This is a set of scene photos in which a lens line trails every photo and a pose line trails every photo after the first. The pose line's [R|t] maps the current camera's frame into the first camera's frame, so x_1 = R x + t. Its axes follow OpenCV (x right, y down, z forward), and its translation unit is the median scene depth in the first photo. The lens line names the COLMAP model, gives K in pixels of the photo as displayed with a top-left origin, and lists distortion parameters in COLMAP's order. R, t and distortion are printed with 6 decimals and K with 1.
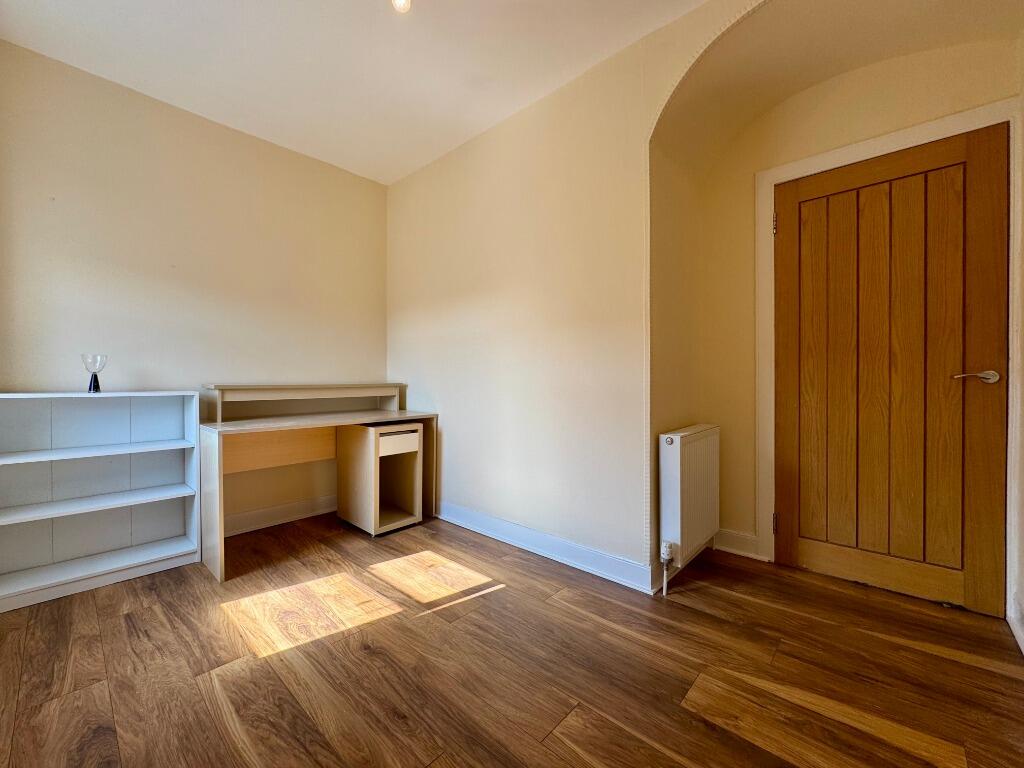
lens RADIAL K [[411.6, 0, 514.8], [0, 411.6, 384.0], [0, 0, 1]] dist [0.002651, 0.000316]
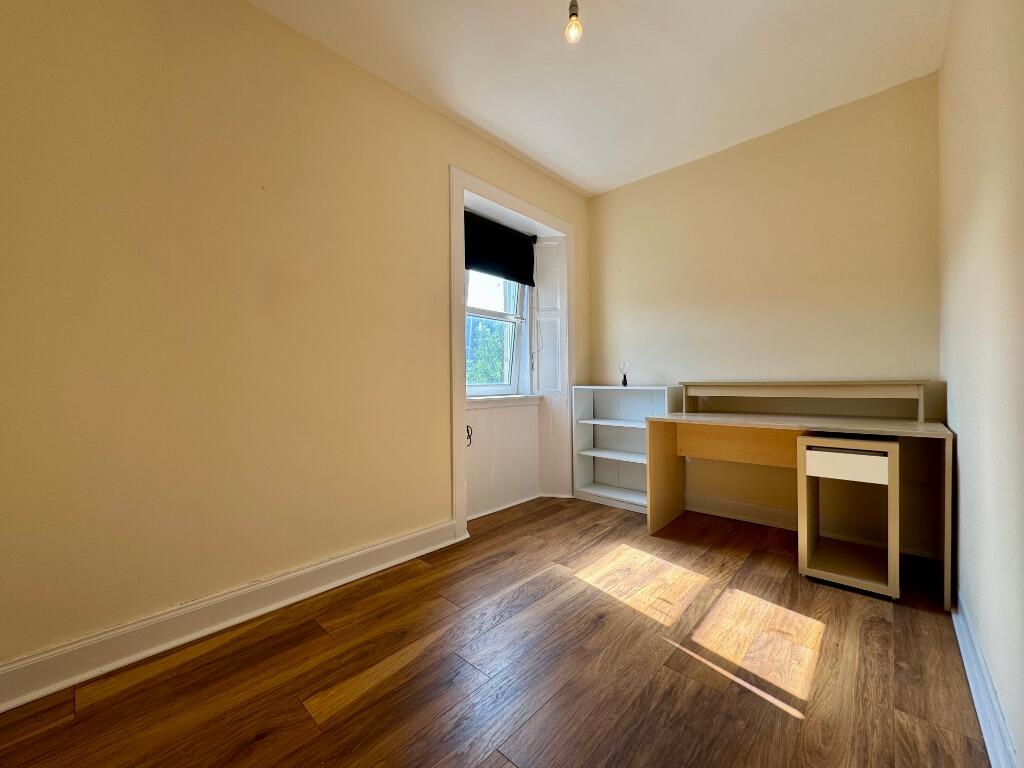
lens RADIAL K [[411.6, 0, 514.6], [0, 411.6, 382.5], [0, 0, 1]] dist [0.002651, 0.000316]
pose [[-0.003219, 0.002483, -0.999992, 0.565895], [-0.003129, 0.999992, 0.002493, 0.002976], [0.999990, 0.003137, -0.003212, 0.576105]]
